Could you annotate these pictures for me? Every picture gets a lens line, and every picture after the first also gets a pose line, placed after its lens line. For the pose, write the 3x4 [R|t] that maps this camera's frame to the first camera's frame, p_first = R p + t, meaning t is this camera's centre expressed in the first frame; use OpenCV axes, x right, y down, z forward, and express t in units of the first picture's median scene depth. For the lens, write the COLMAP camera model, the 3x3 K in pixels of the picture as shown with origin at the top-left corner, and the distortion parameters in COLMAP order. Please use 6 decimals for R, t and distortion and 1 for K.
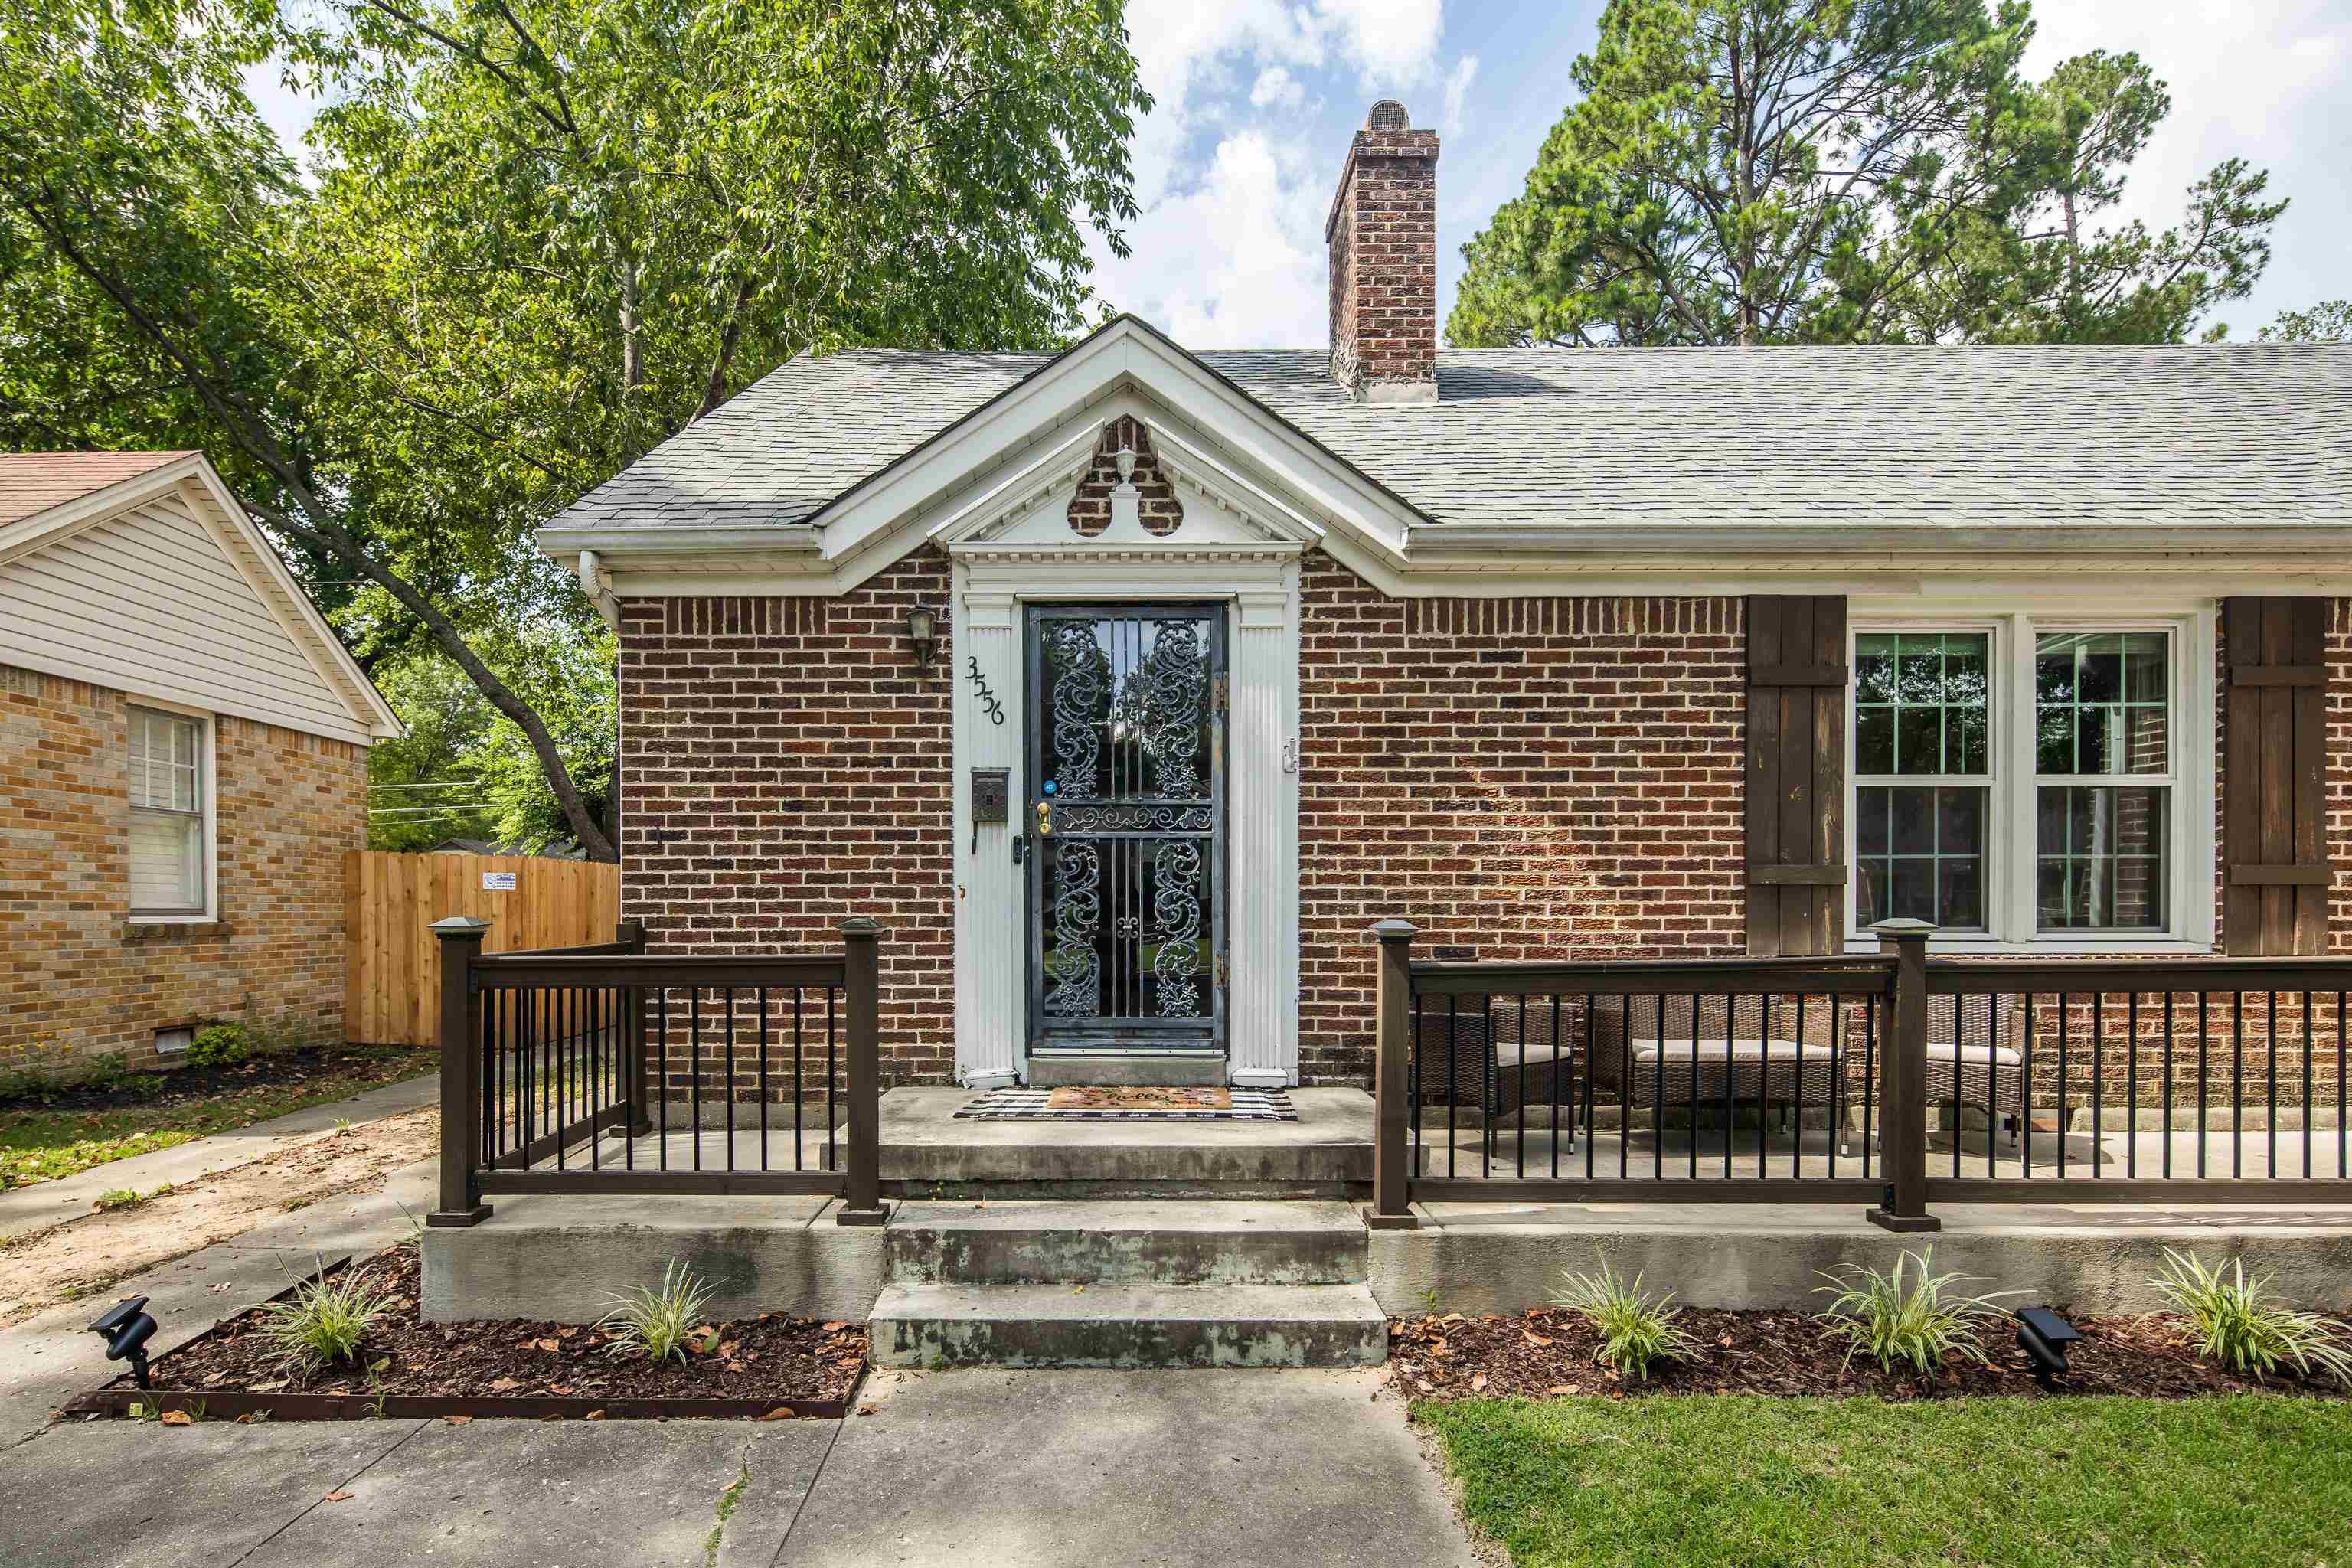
lens RADIAL K [[1210.4, 0, 1077.2], [0, 1210.4, 912.0], [0, 0, 1]] dist [0.002157, -0.002826]
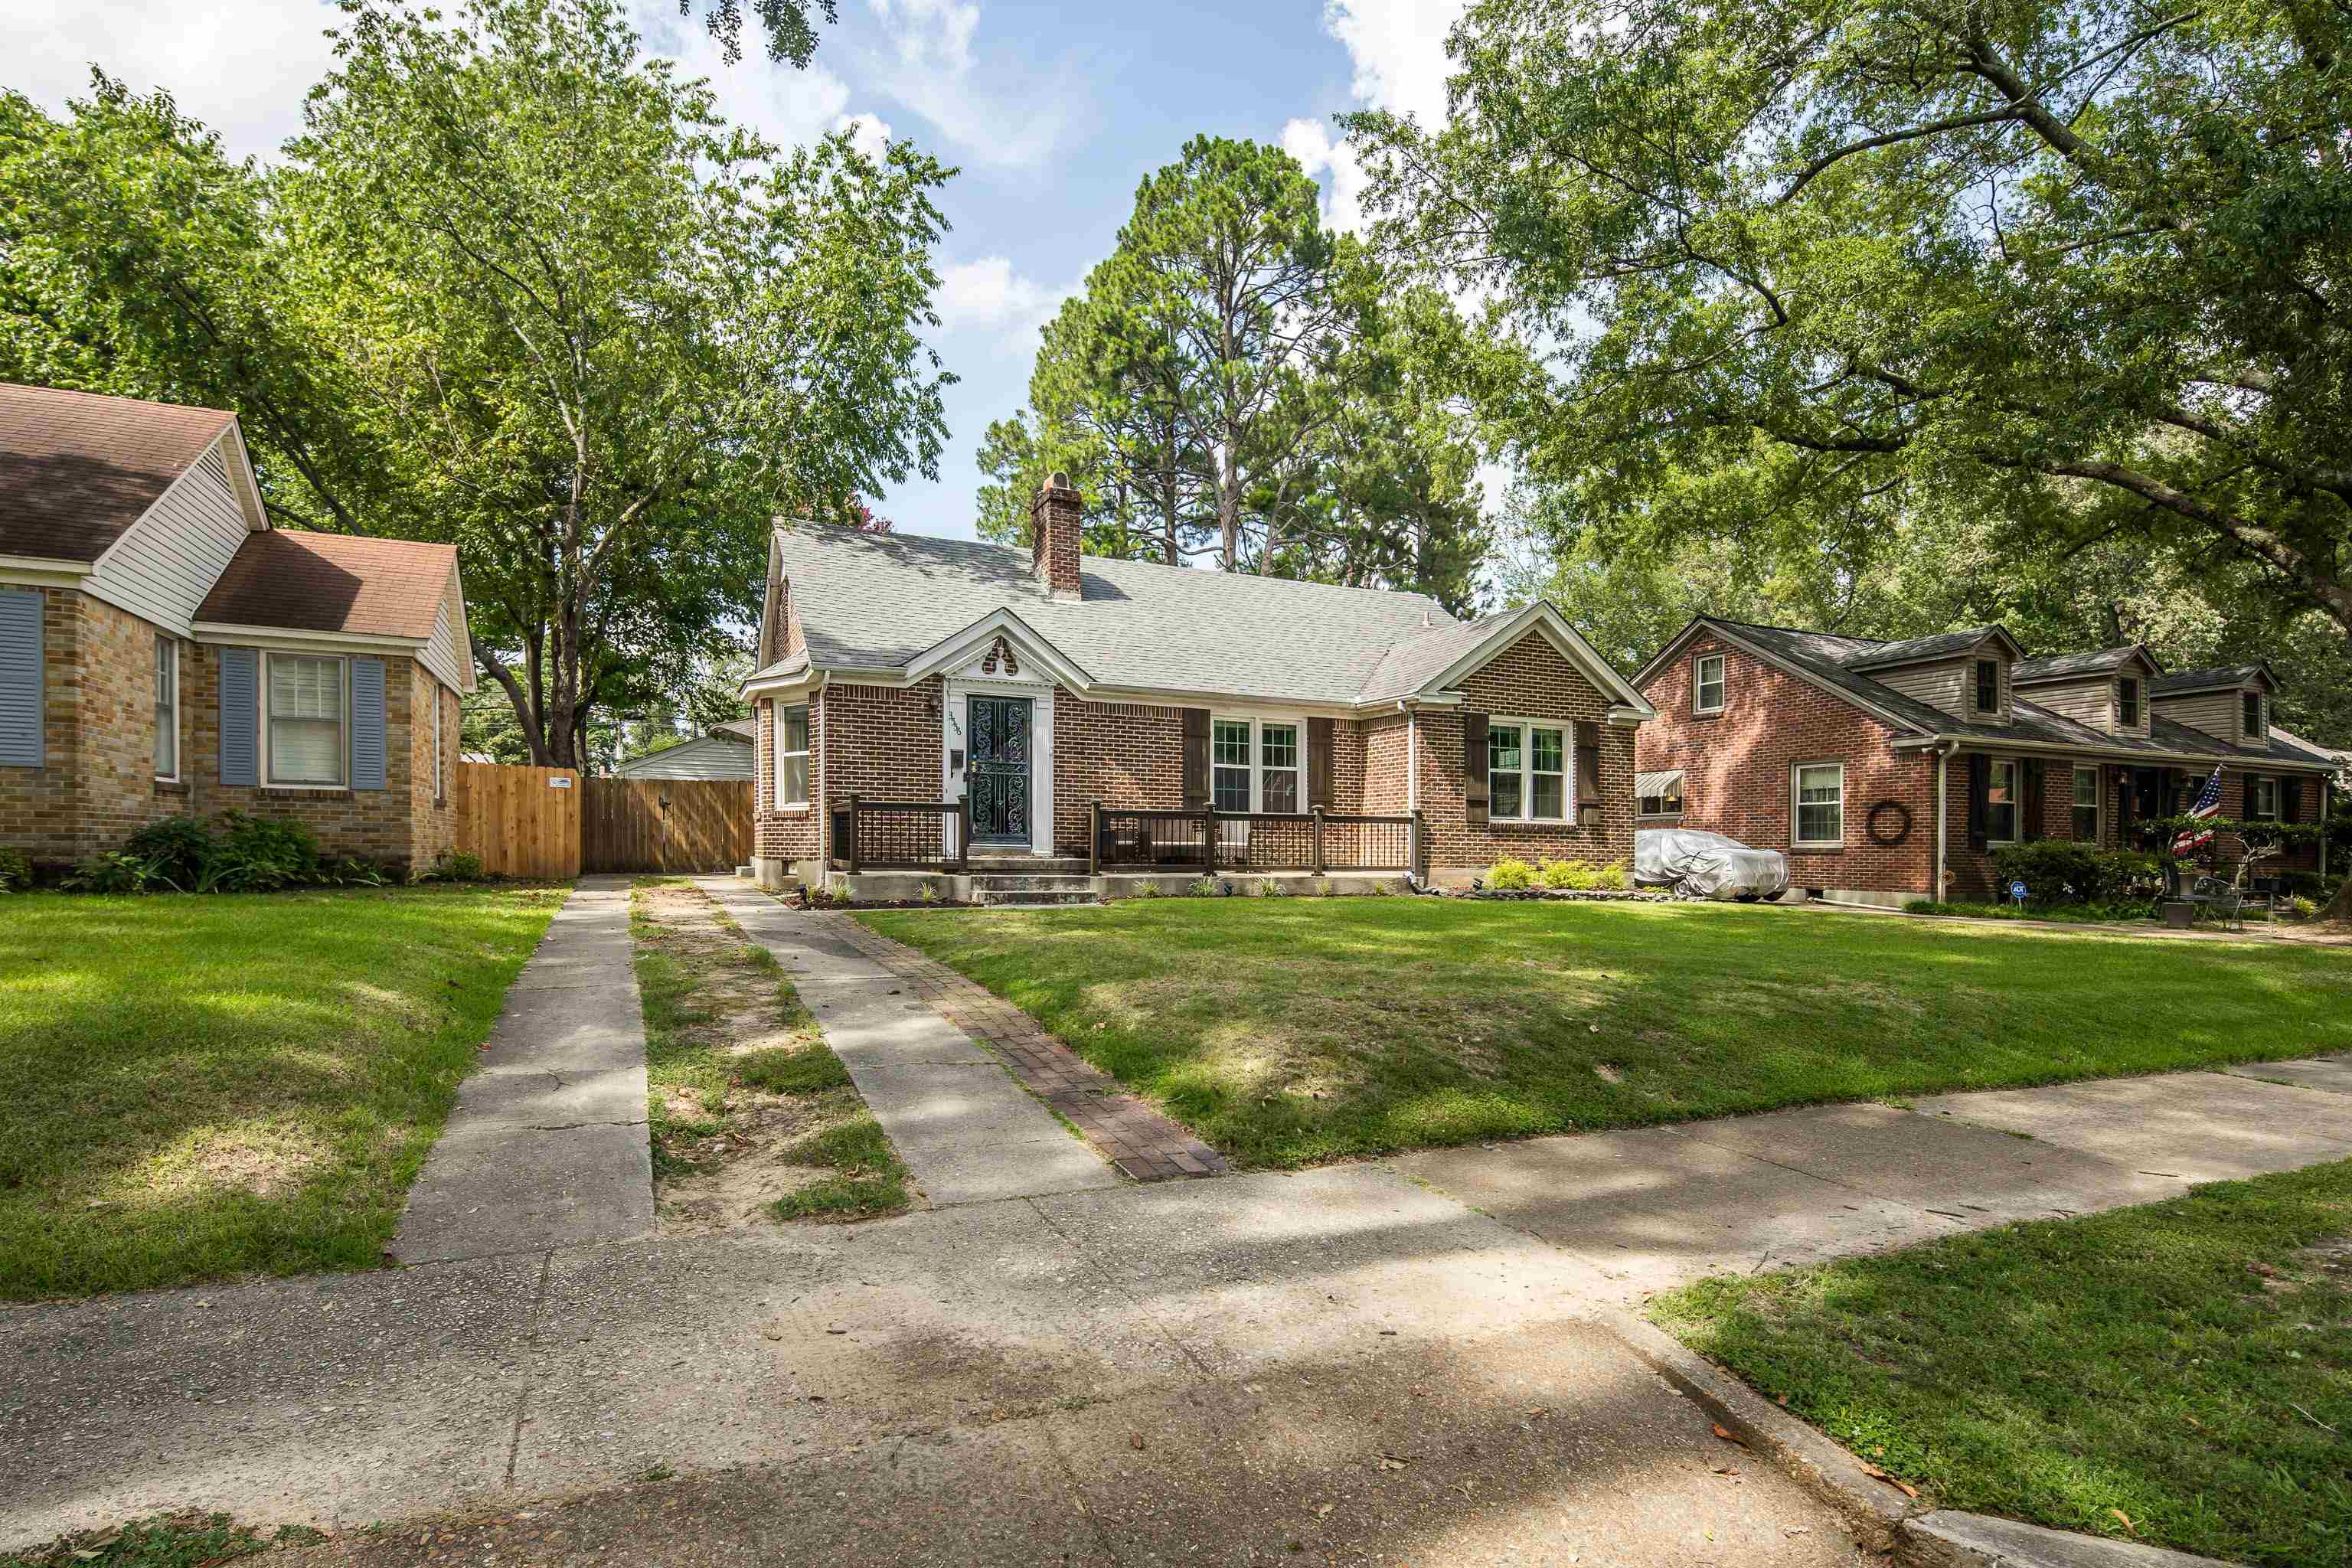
lens RADIAL K [[1240.2, 0, 1192.0], [0, 1240.2, 906.5], [0, 0, 1]] dist [0.004340, 0.000323]
pose [[0.895808, -0.008763, 0.444355, -0.908904], [-0.011108, 0.999052, 0.042095, 0.132329], [-0.444303, -0.042645, 0.894861, -2.007972]]
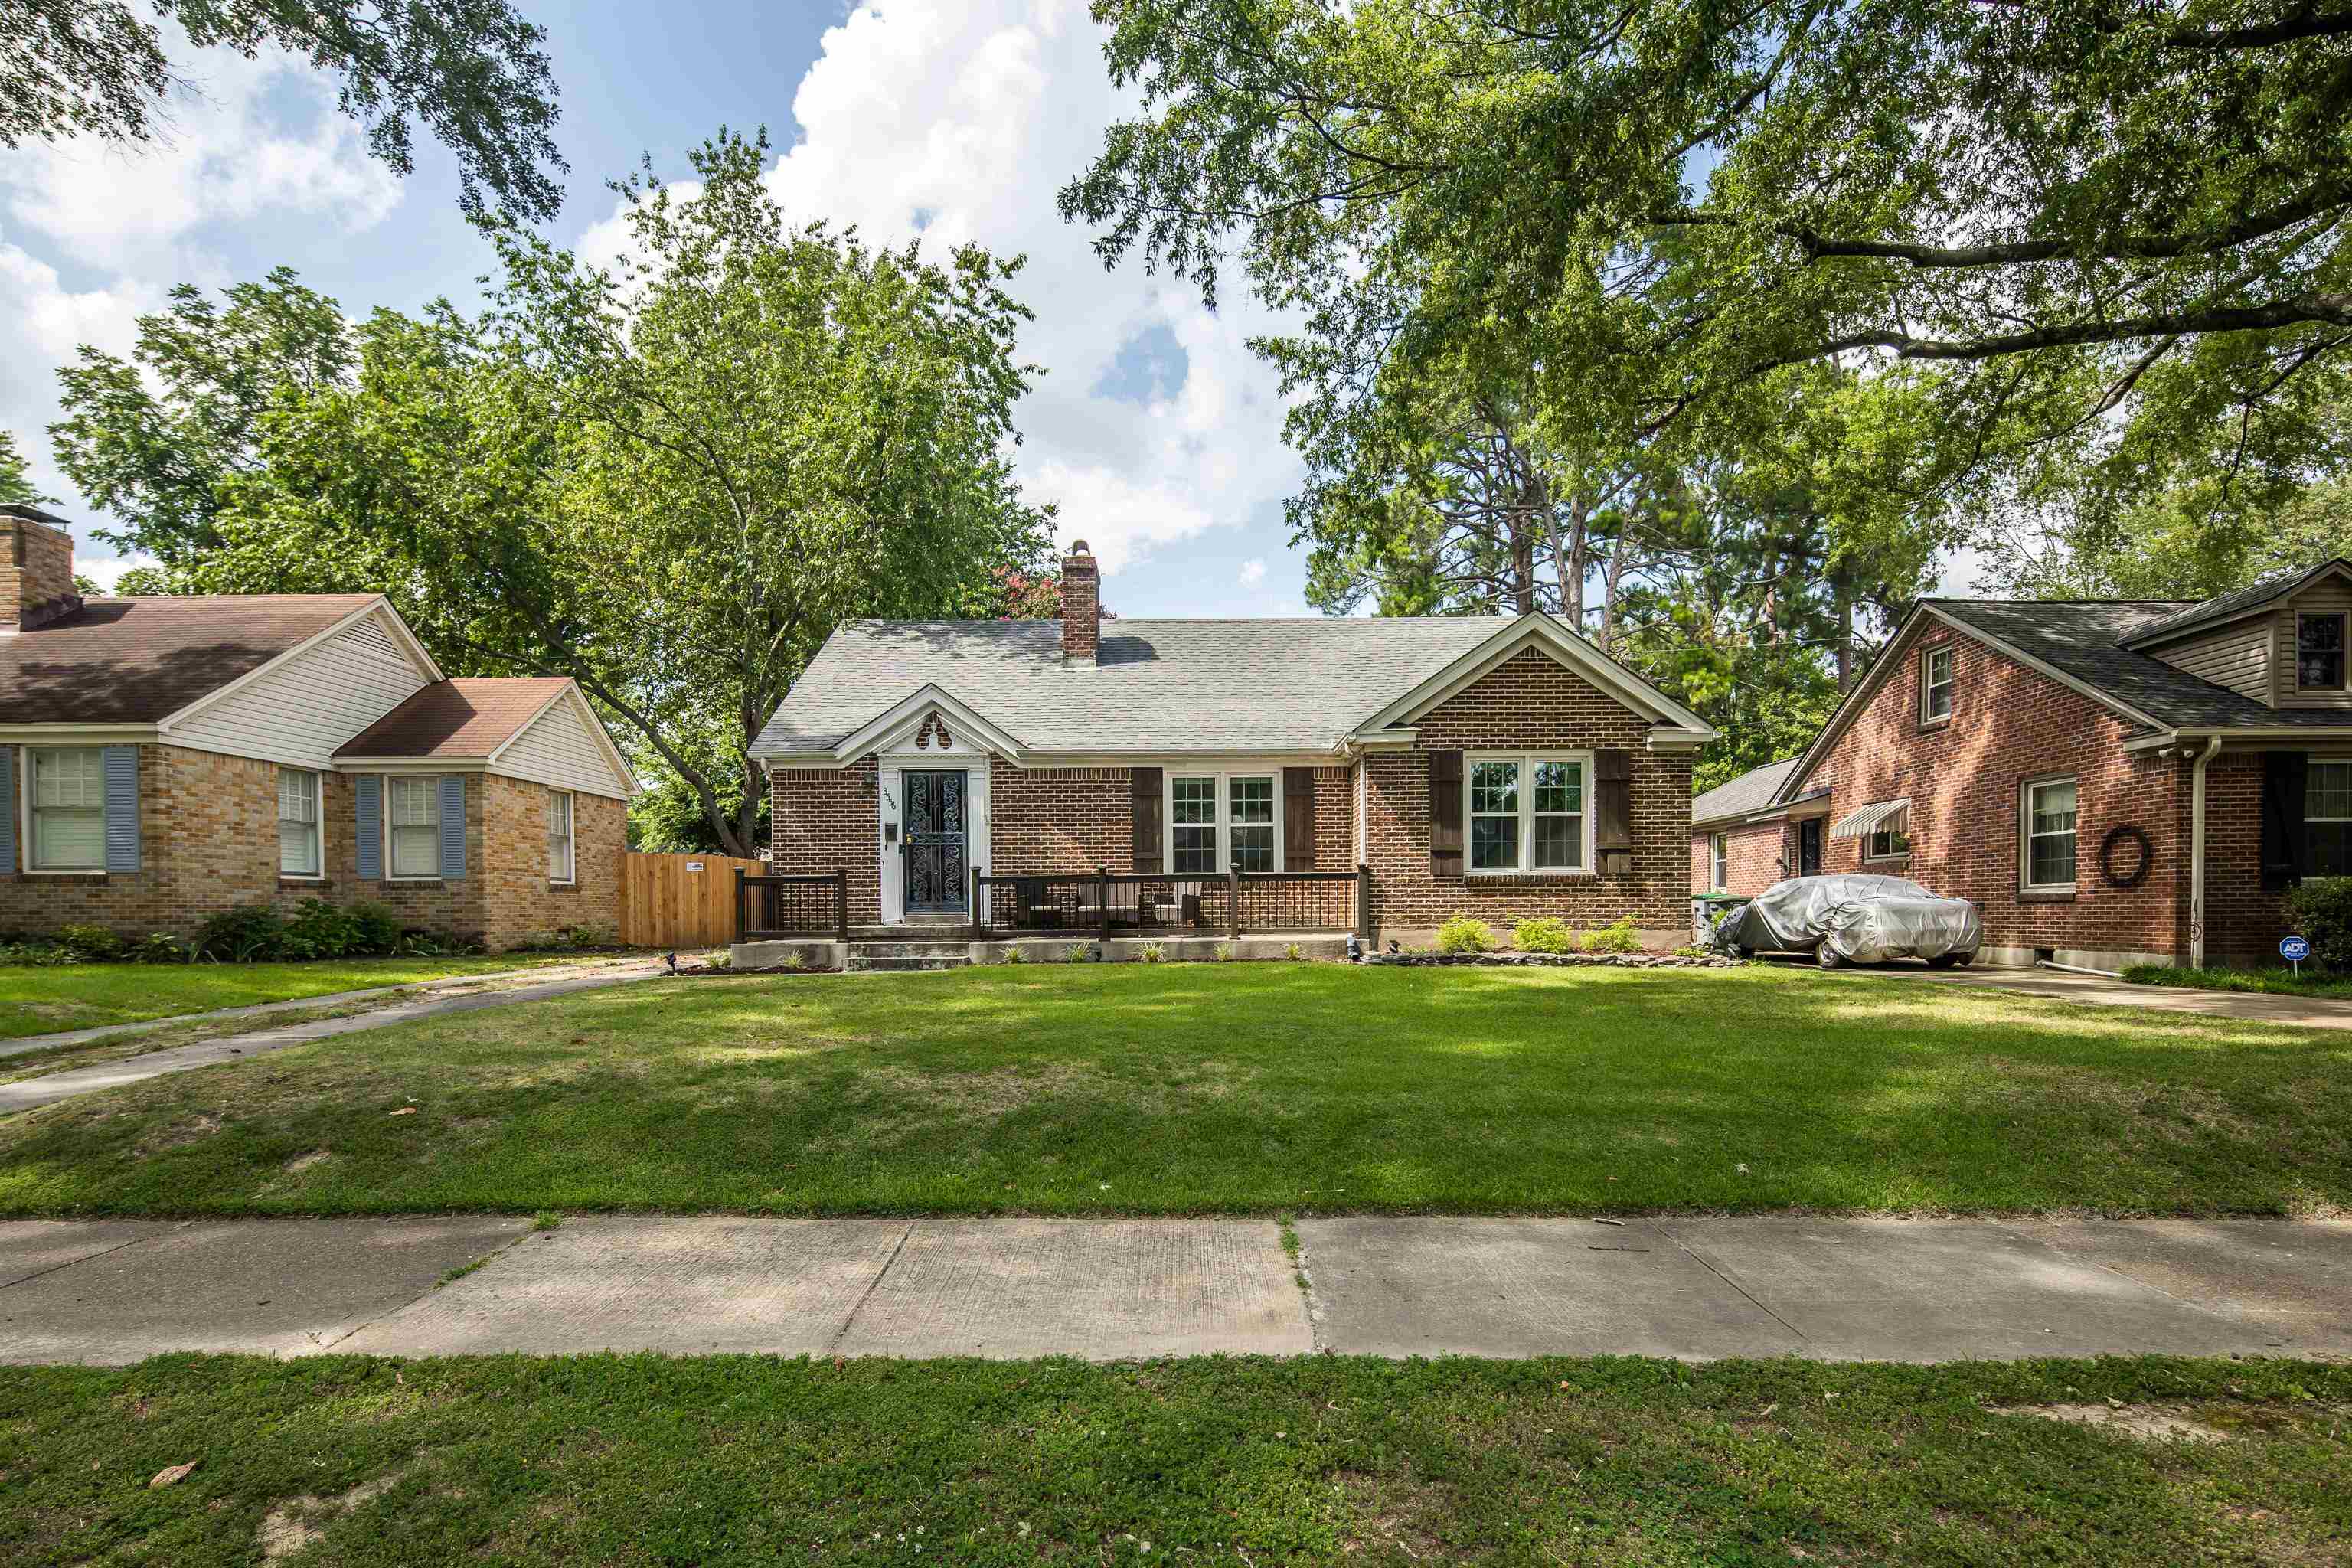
lens RADIAL K [[1240.2, 0, 1192.0], [0, 1240.2, 906.5], [0, 0, 1]] dist [0.004340, 0.000323]
pose [[0.999630, -0.007324, 0.026214, 0.618545], [0.007553, 0.999934, -0.008641, 0.130551], [-0.026149, 0.008836, 0.999619, -2.225333]]
